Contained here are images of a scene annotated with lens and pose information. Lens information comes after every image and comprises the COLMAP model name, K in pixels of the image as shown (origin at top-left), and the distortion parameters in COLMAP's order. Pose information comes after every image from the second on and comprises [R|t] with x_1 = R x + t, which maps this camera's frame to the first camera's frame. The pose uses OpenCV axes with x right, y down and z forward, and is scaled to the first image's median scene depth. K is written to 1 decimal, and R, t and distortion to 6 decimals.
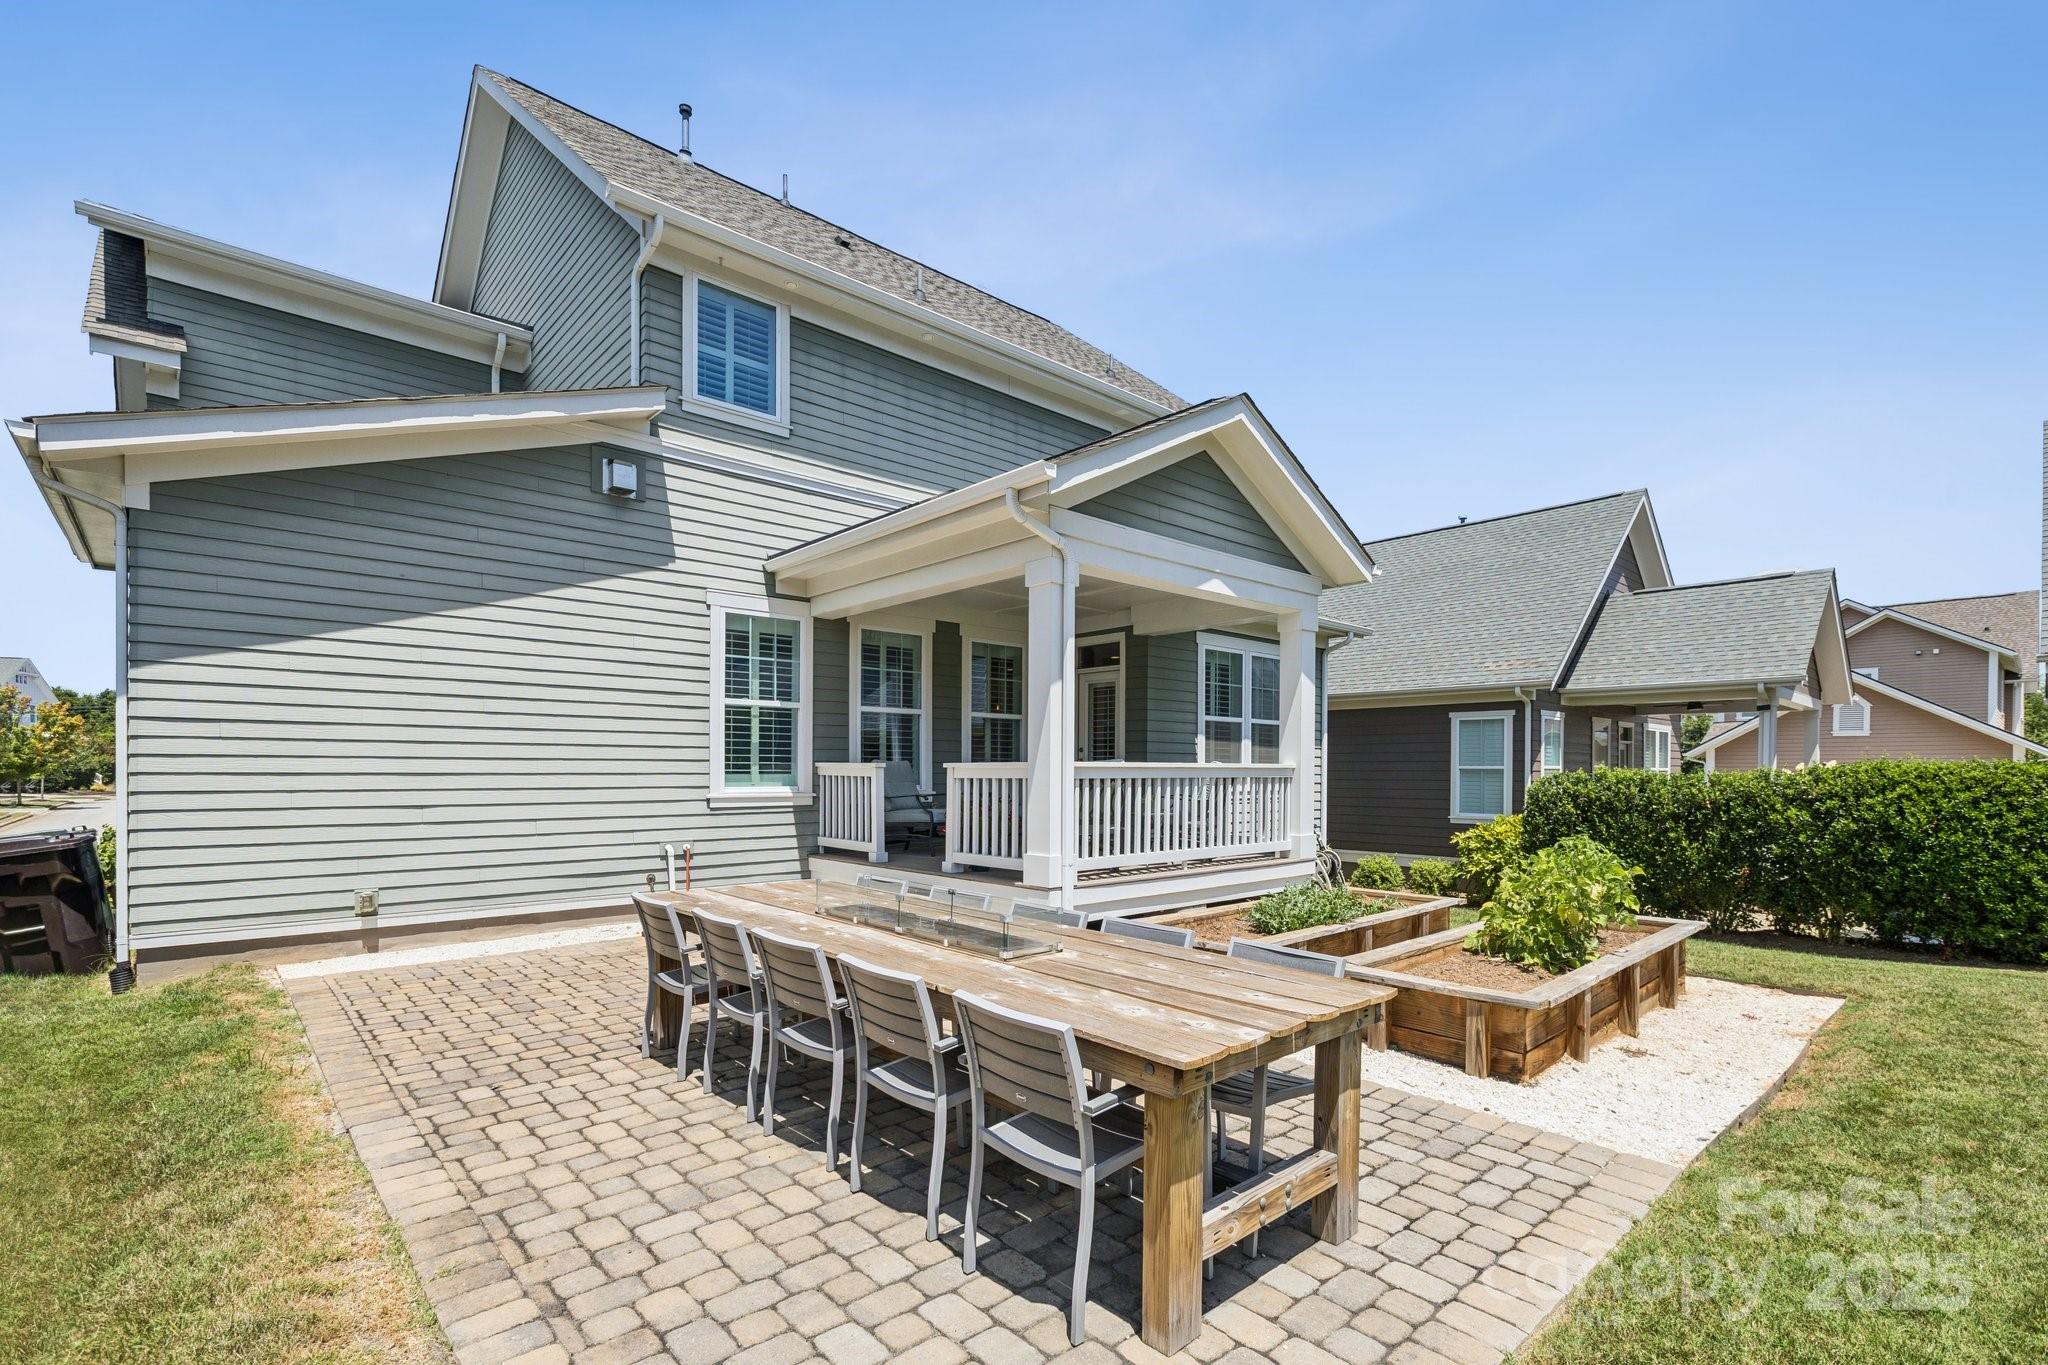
lens RADIAL K [[918.2, 0, 1057.2], [0, 918.2, 771.7], [0, 0, 1]] dist [0.003616, -0.000623]
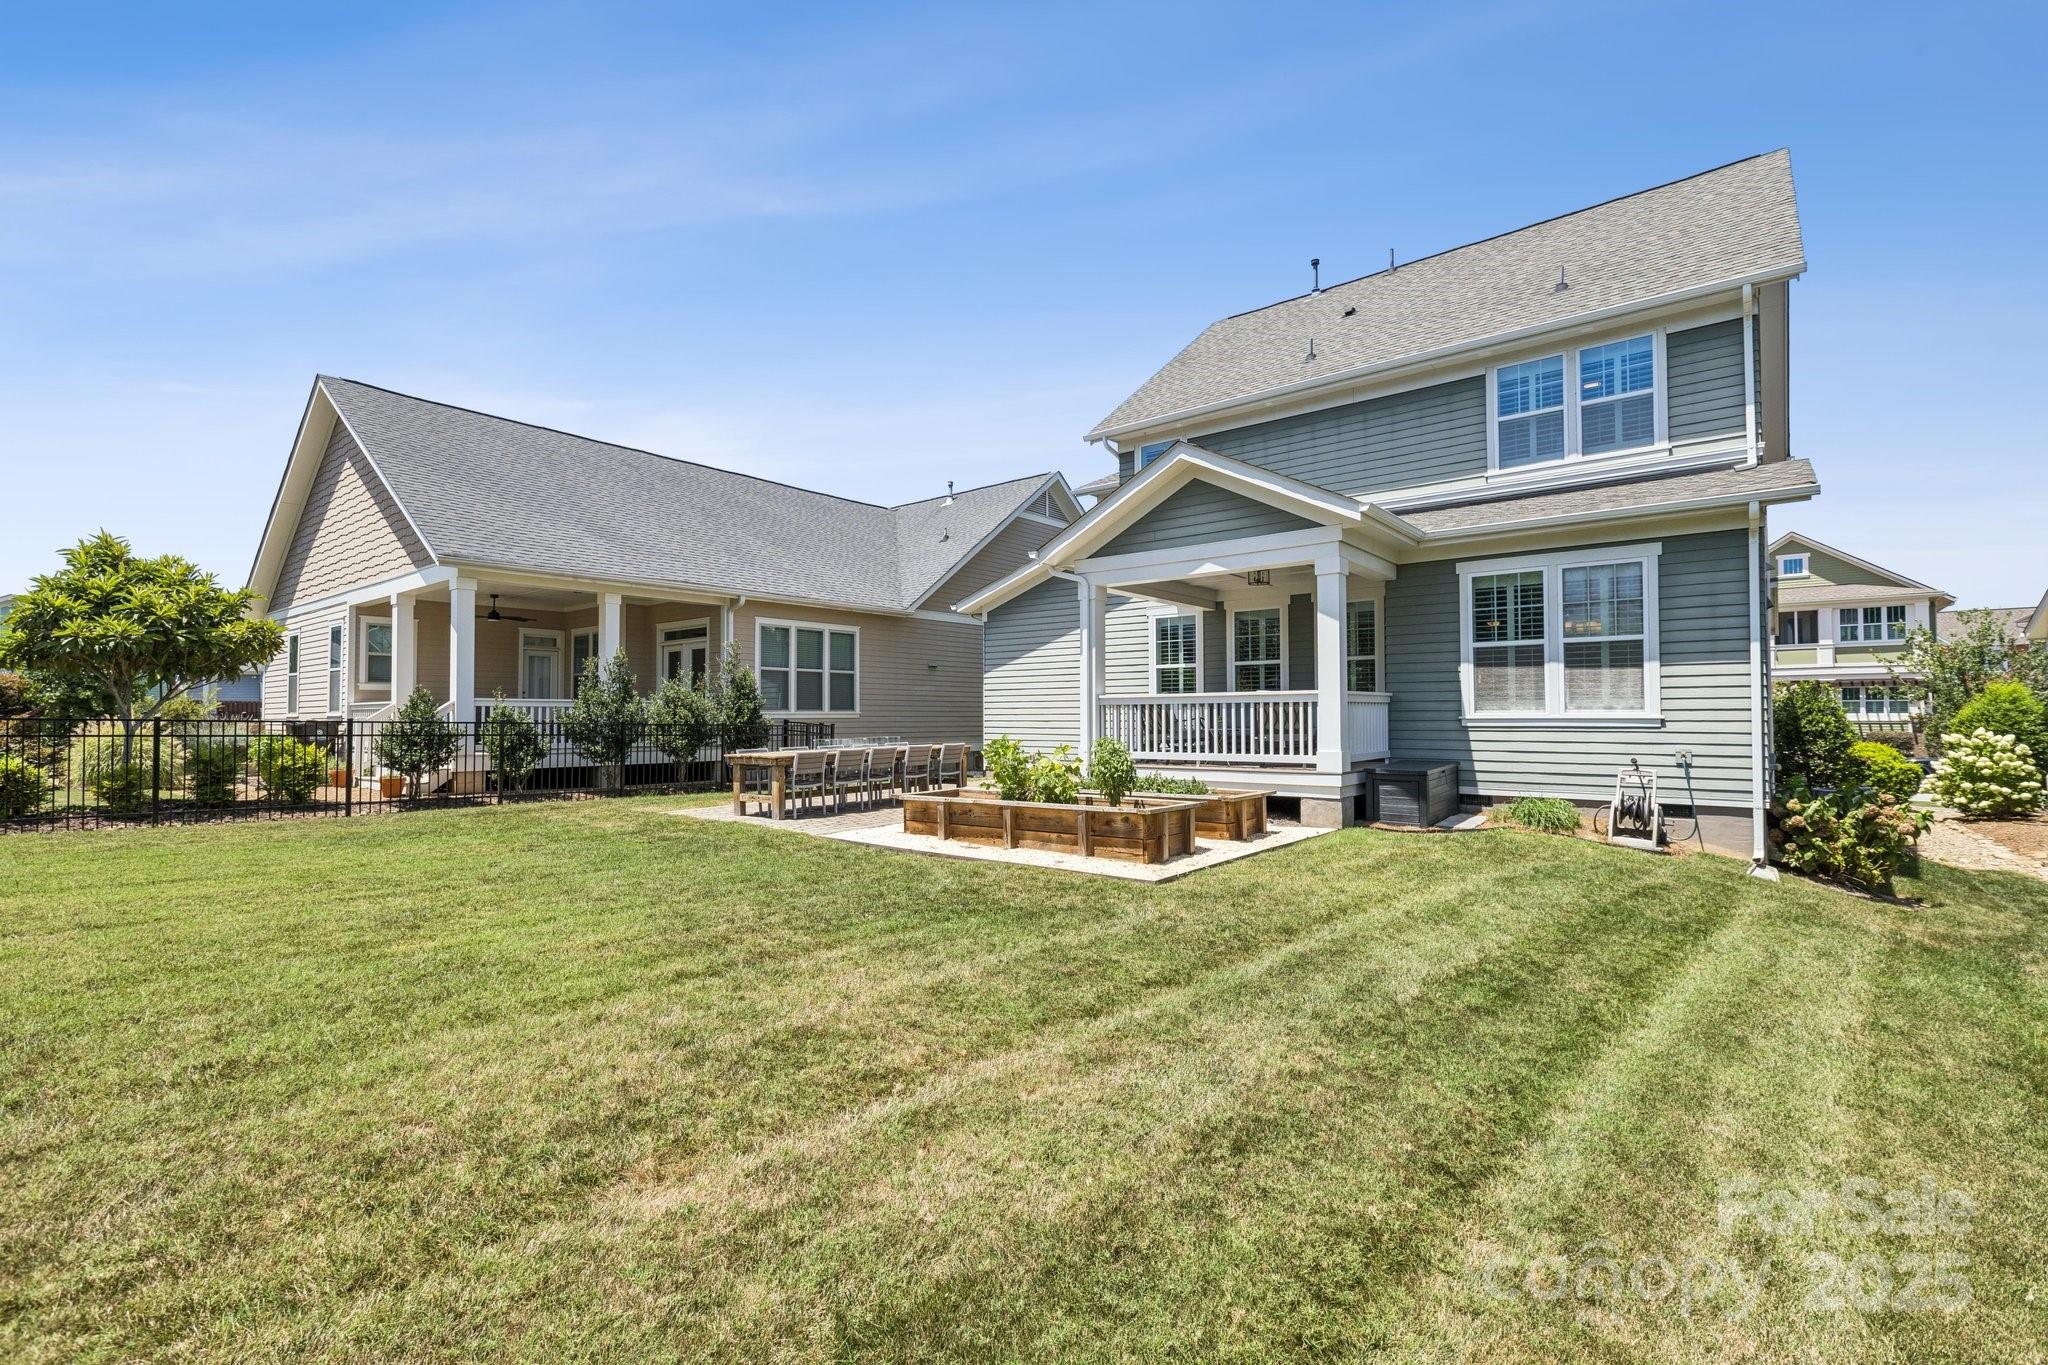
lens RADIAL K [[918.2, 0, 1029.1], [0, 918.2, 687.6], [0, 0, 1]] dist [0.003616, -0.000623]
pose [[0.148697, -0.037394, -0.988176, 1.419177], [-0.000929, 0.999279, -0.037954, 0.034782], [0.988882, 0.006562, 0.148555, 0.480873]]
